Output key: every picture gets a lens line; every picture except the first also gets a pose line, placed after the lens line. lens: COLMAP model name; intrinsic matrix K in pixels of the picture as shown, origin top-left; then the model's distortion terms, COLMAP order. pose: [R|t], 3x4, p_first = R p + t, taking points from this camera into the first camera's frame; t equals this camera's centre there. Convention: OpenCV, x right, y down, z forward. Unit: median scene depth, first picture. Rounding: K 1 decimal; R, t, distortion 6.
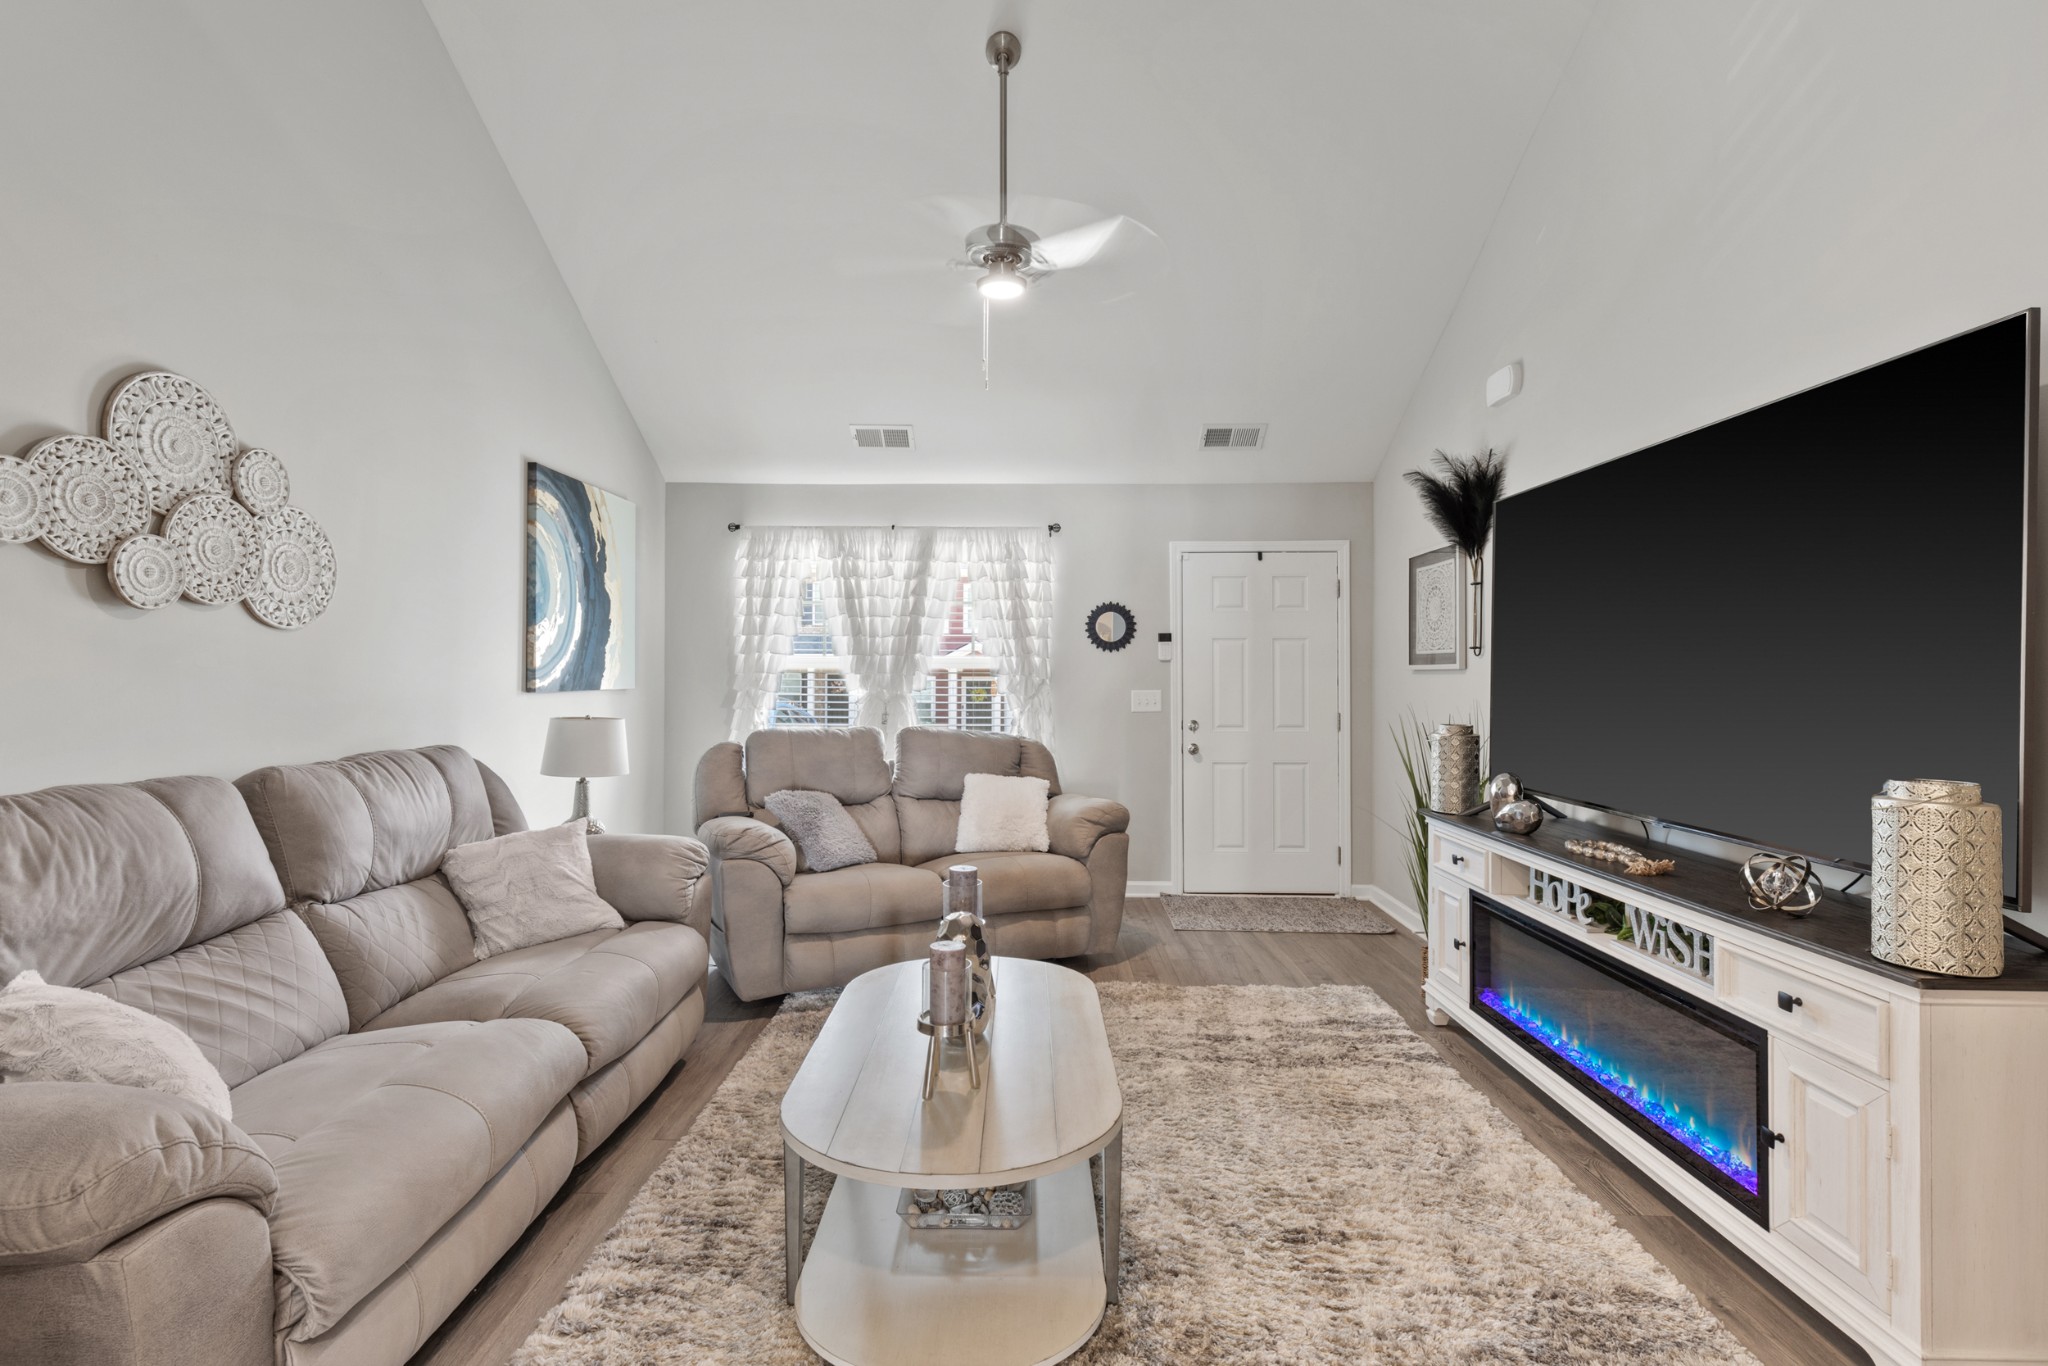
lens RADIAL K [[937.0, 0, 1017.3], [0, 937.0, 659.7], [0, 0, 1]] dist [-0.000579, -0.000353]
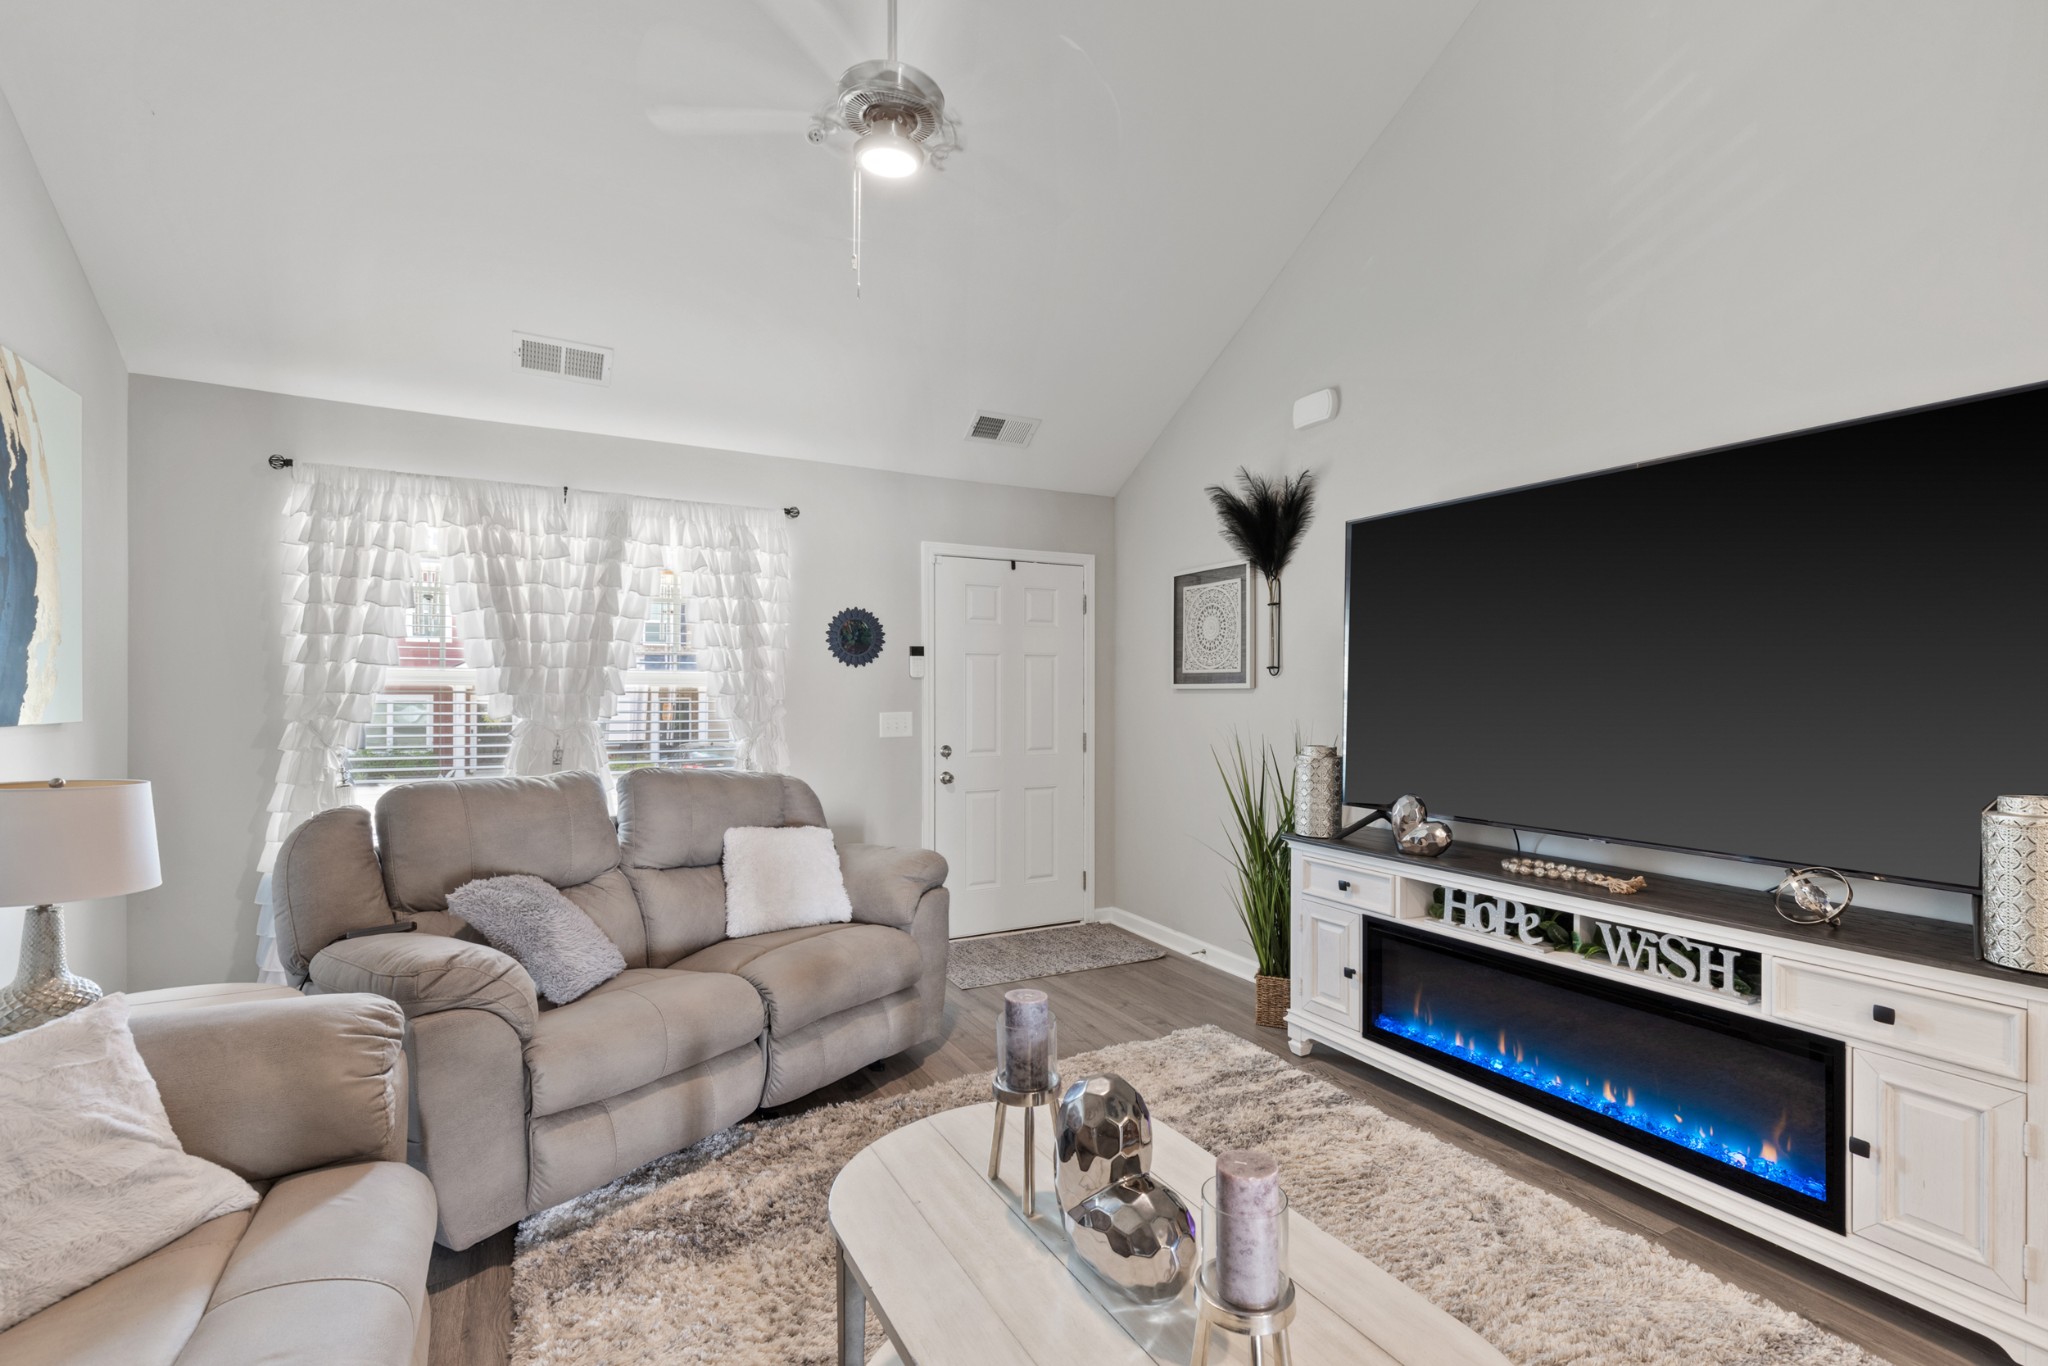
lens RADIAL K [[919.5, 0, 1035.4], [0, 919.5, 687.9], [0, 0, 1]] dist [0.002988, 0.000200]
pose [[0.865465, 0.000405, 0.500969, -0.213114], [-0.007022, 0.999911, 0.011324, 0.000118], [-0.500920, -0.013318, 0.865391, 0.253712]]
